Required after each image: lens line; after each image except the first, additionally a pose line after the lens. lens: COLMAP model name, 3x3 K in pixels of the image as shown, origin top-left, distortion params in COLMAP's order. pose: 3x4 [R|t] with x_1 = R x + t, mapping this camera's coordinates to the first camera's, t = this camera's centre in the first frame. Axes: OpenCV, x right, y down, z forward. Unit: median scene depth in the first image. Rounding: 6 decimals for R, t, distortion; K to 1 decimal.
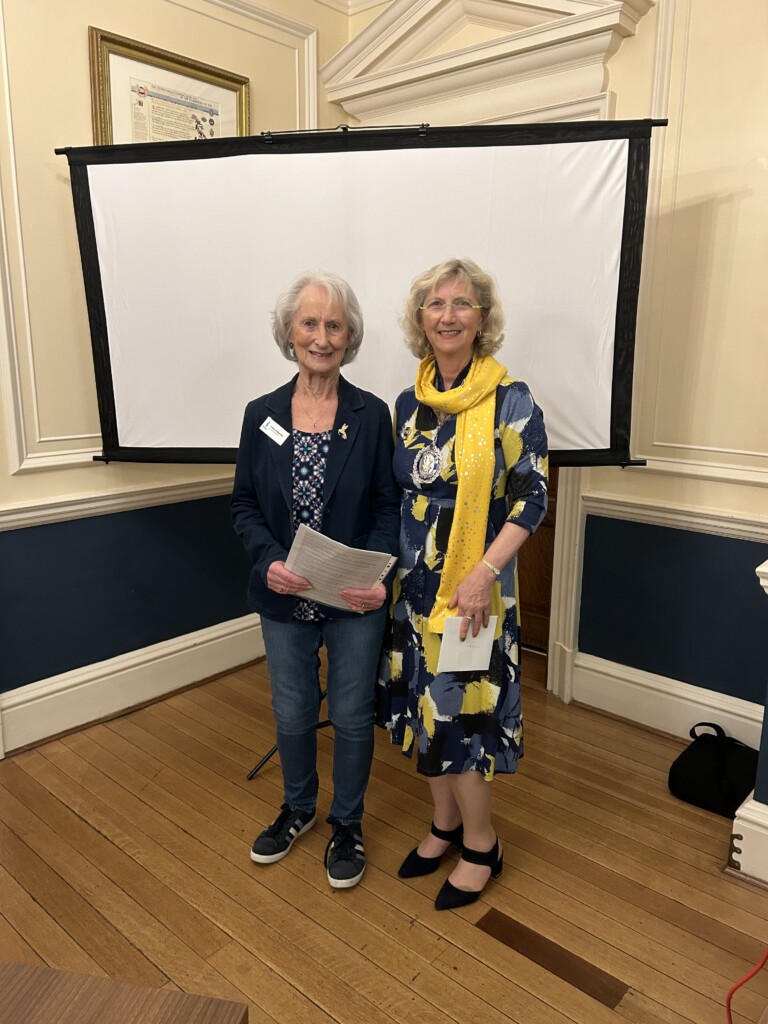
lens RADIAL K [[773.3, 0, 391.4], [0, 773.3, 515.2], [0, 0, 1]] dist [0.051882, -0.056172]
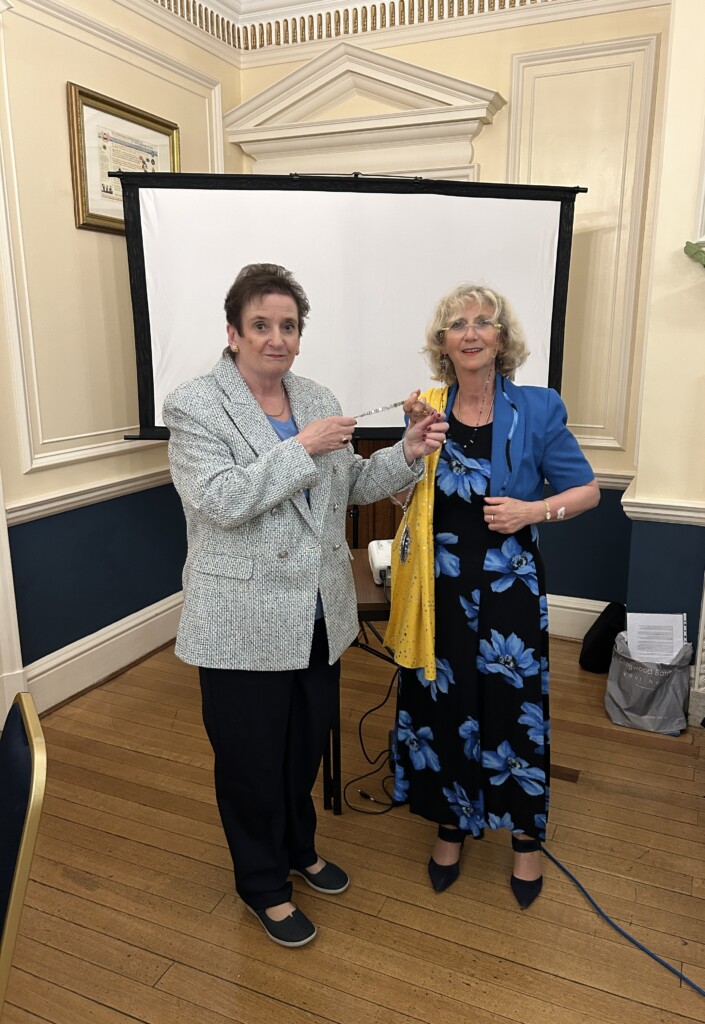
lens RADIAL K [[781.1, 0, 380.0], [0, 781.1, 513.9], [0, 0, 1]] dist [0.024818, -0.002703]
pose [[0.949264, -0.078246, 0.304590, -0.306931], [0.073630, 0.996930, 0.026632, 0.012839], [-0.305739, -0.002854, 0.952111, -0.219576]]
